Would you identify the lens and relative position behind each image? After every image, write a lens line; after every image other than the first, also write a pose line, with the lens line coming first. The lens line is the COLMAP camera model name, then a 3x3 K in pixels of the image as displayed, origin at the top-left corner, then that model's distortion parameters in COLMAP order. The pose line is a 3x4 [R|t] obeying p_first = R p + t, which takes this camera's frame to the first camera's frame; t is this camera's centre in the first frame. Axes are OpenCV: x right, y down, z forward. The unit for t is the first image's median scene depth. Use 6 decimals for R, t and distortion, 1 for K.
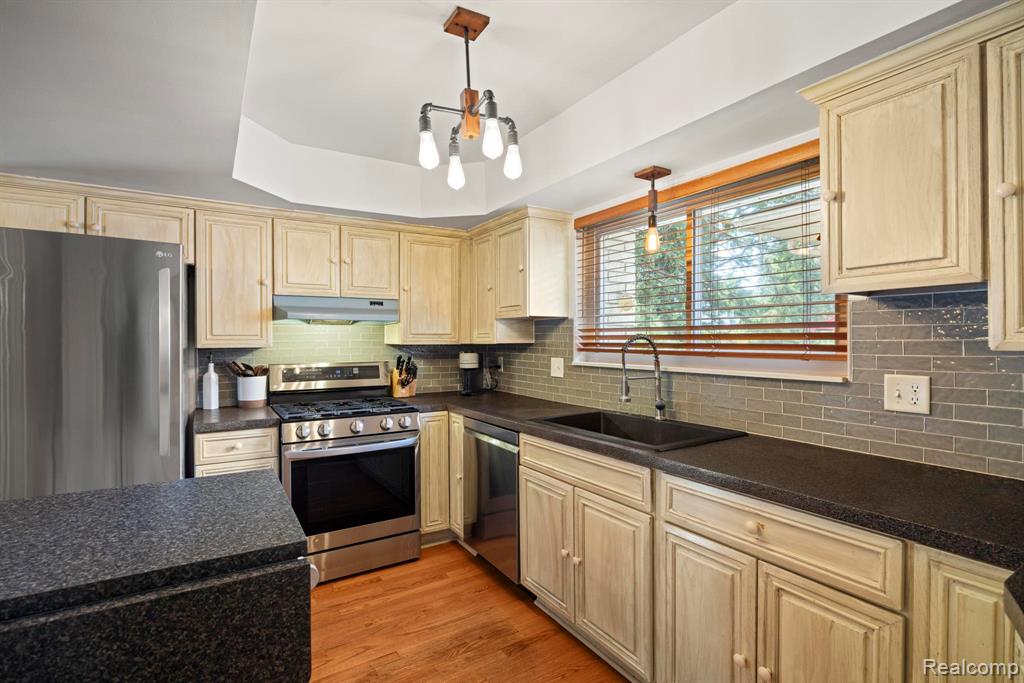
lens RADIAL K [[478.3, 0, 515.9], [0, 478.3, 340.9], [0, 0, 1]] dist [-0.005868, -0.000489]
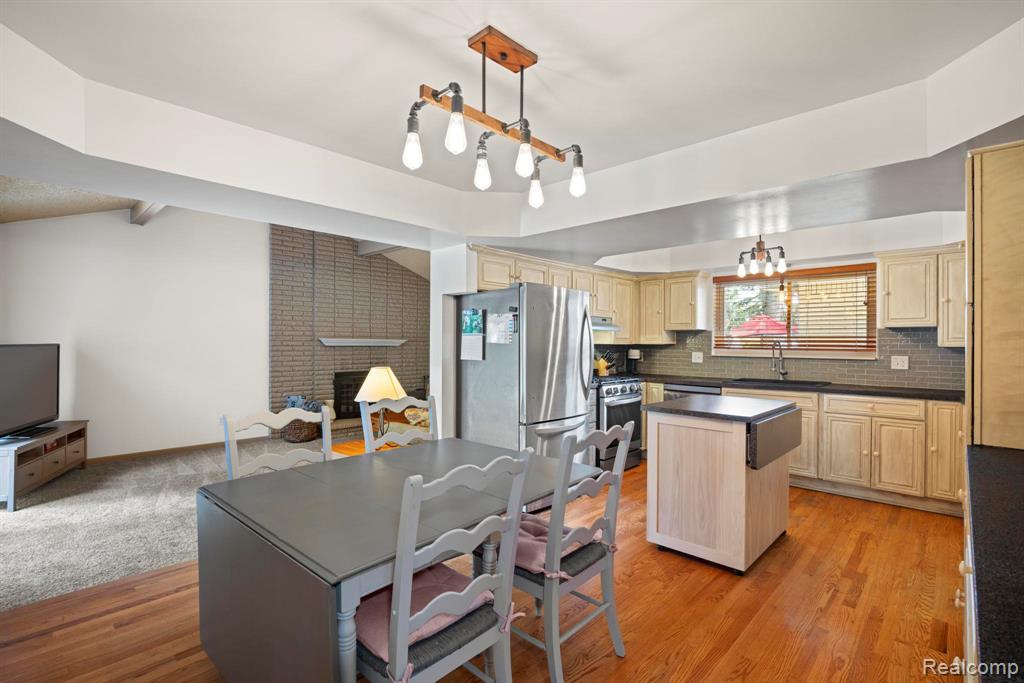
lens RADIAL K [[478.3, 0, 508.4], [0, 478.3, 343.8], [0, 0, 1]] dist [-0.005868, -0.000489]
pose [[0.969161, 0.007245, 0.246320, -1.411707], [-0.007901, 0.999967, 0.001678, 0.008661], [-0.246300, -0.003572, 0.969187, -0.767516]]
